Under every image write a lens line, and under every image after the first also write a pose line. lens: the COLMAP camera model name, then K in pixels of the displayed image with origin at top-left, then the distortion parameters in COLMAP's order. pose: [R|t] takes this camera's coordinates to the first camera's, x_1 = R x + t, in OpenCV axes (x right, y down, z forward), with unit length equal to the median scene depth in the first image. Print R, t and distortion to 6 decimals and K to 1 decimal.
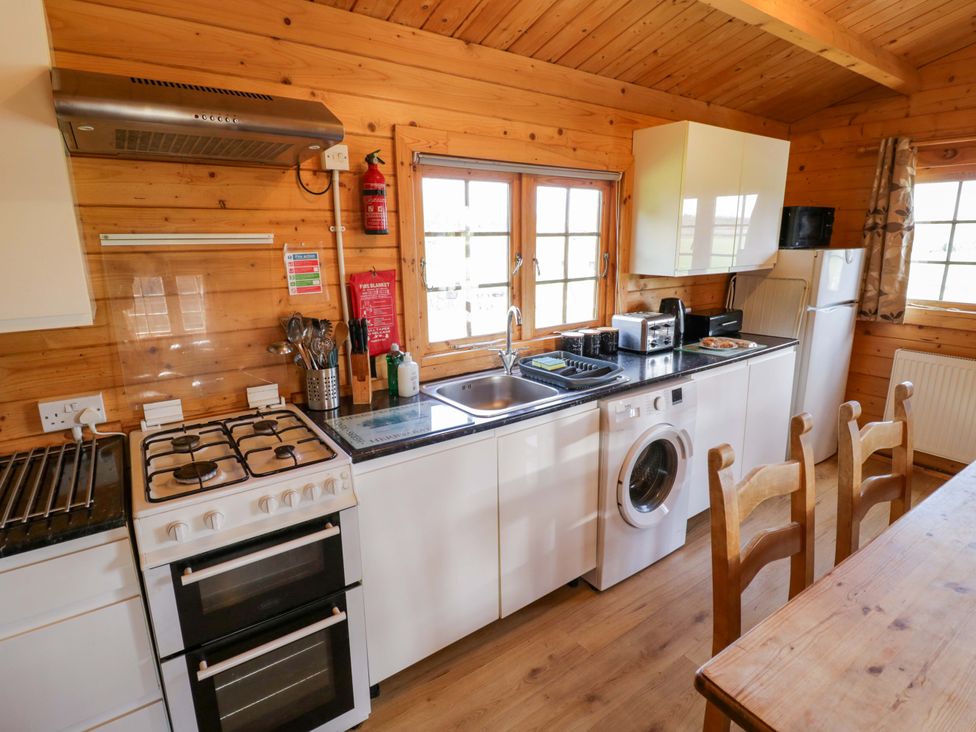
lens RADIAL K [[508.4, 0, 485.8], [0, 508.4, 353.8], [0, 0, 1]] dist [-0.001741, -0.011953]
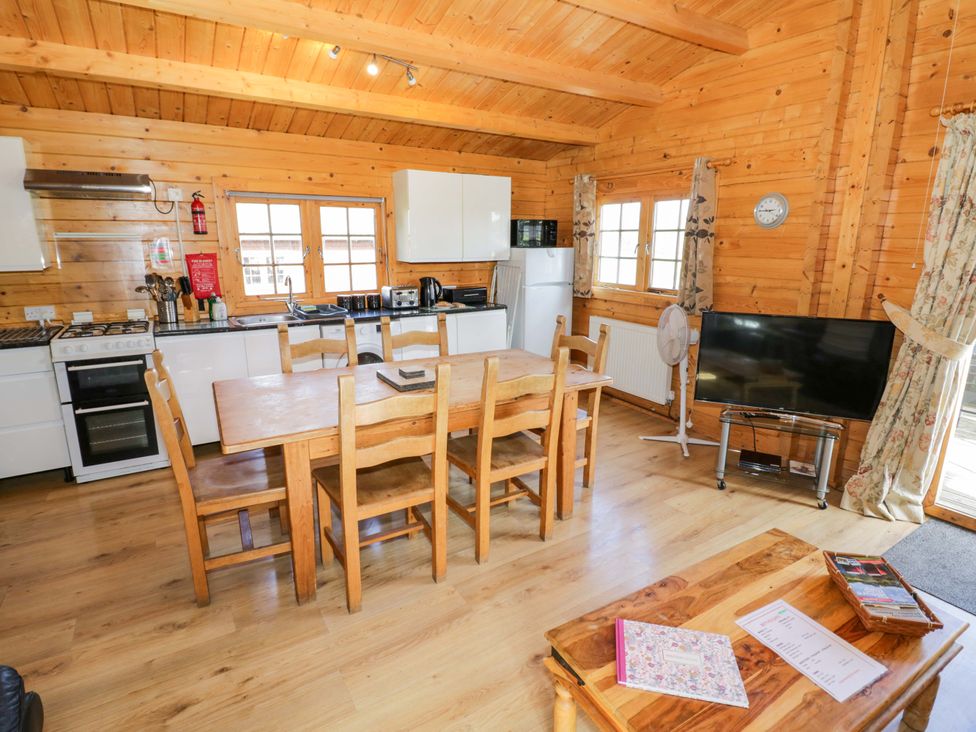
lens RADIAL K [[508.4, 0, 486.9], [0, 508.4, 357.5], [0, 0, 1]] dist [-0.001741, -0.011953]
pose [[0.998483, 0.027530, -0.047688, 0.726866], [-0.027266, 0.999609, 0.006180, 0.141984], [0.047839, -0.004870, 0.998843, -0.647125]]
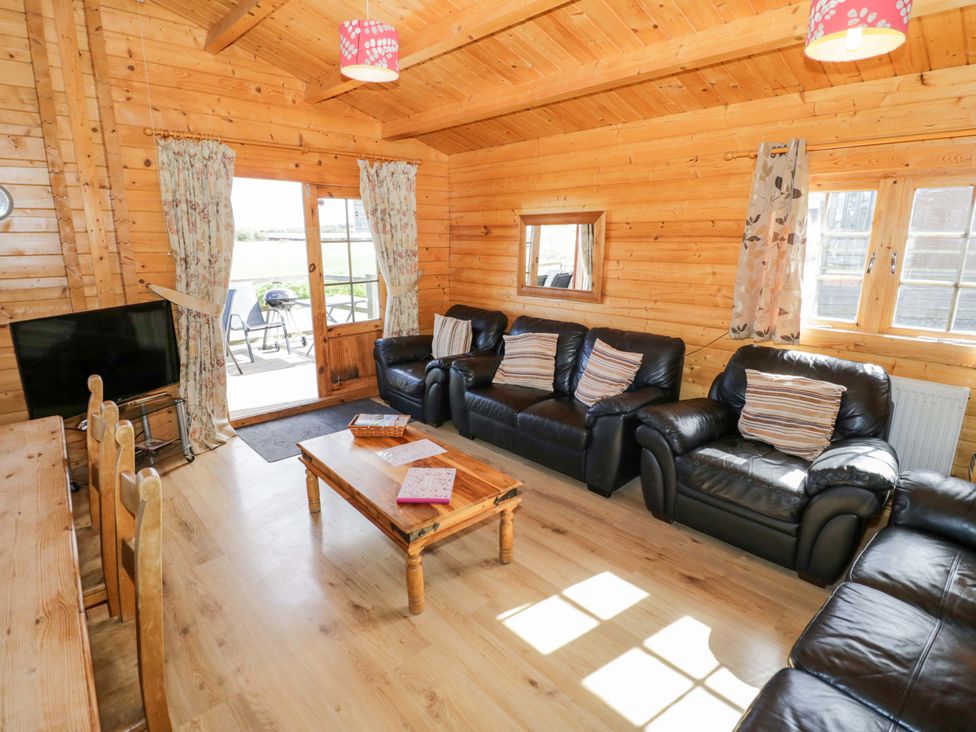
lens RADIAL K [[508.4, 0, 489.6], [0, 508.4, 358.6], [0, 0, 1]] dist [-0.001741, -0.011953]
pose [[-0.142355, -0.218876, 0.965313, 0.086233], [0.217529, 0.944485, 0.246232, 0.051454], [-0.965617, 0.245036, -0.086840, -0.196813]]
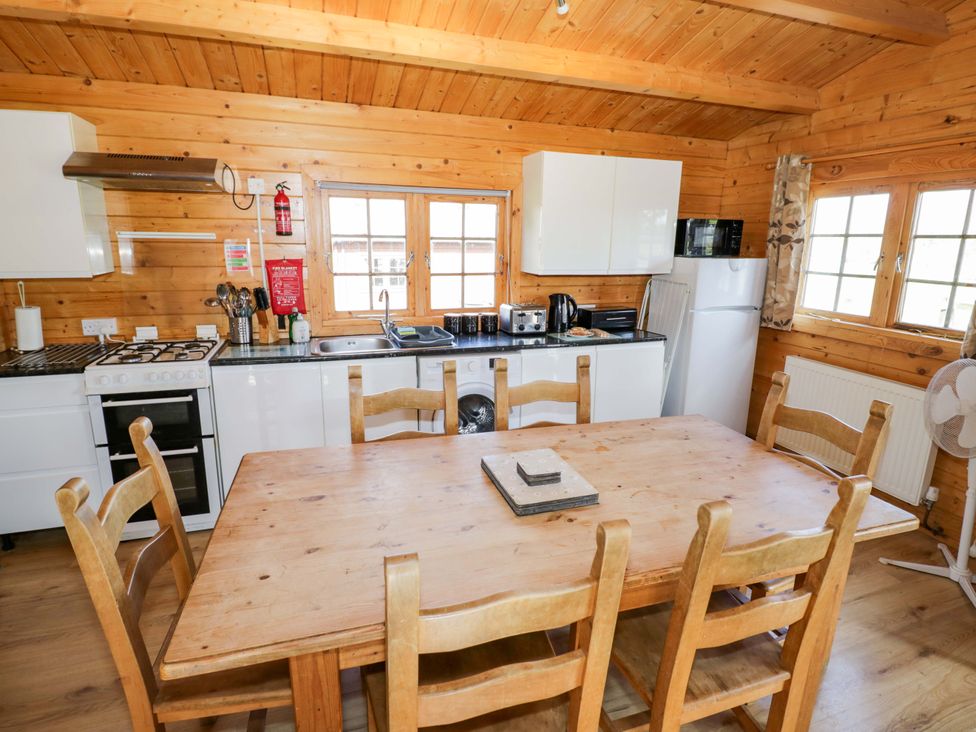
lens RADIAL K [[508.4, 0, 486.2], [0, 508.4, 356.3], [0, 0, 1]] dist [-0.001741, -0.011953]
pose [[0.958482, 0.088088, -0.271205, 0.621343], [-0.087994, 0.996042, 0.012532, 0.044118], [0.271236, 0.011853, 0.962440, -0.237683]]
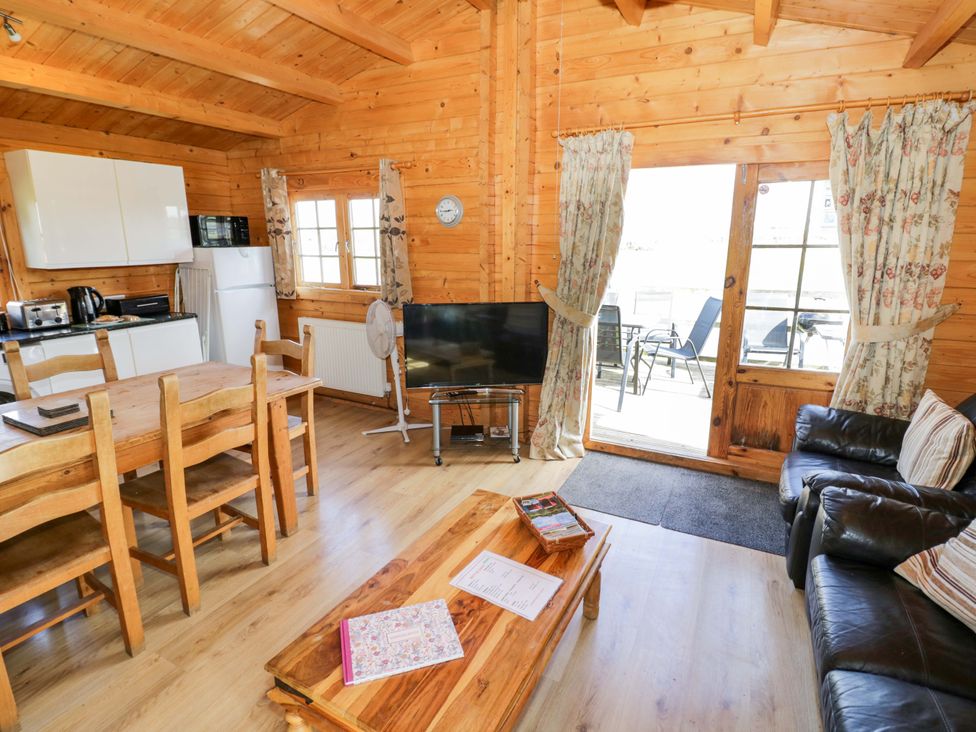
lens RADIAL K [[508.4, 0, 488.3], [0, 508.4, 357.1], [0, 0, 1]] dist [-0.001741, -0.011953]
pose [[0.882555, -0.096286, 0.460245, 0.767021], [0.094540, 0.995157, 0.026905, 0.143806], [-0.460607, 0.019767, 0.887384, -0.652390]]
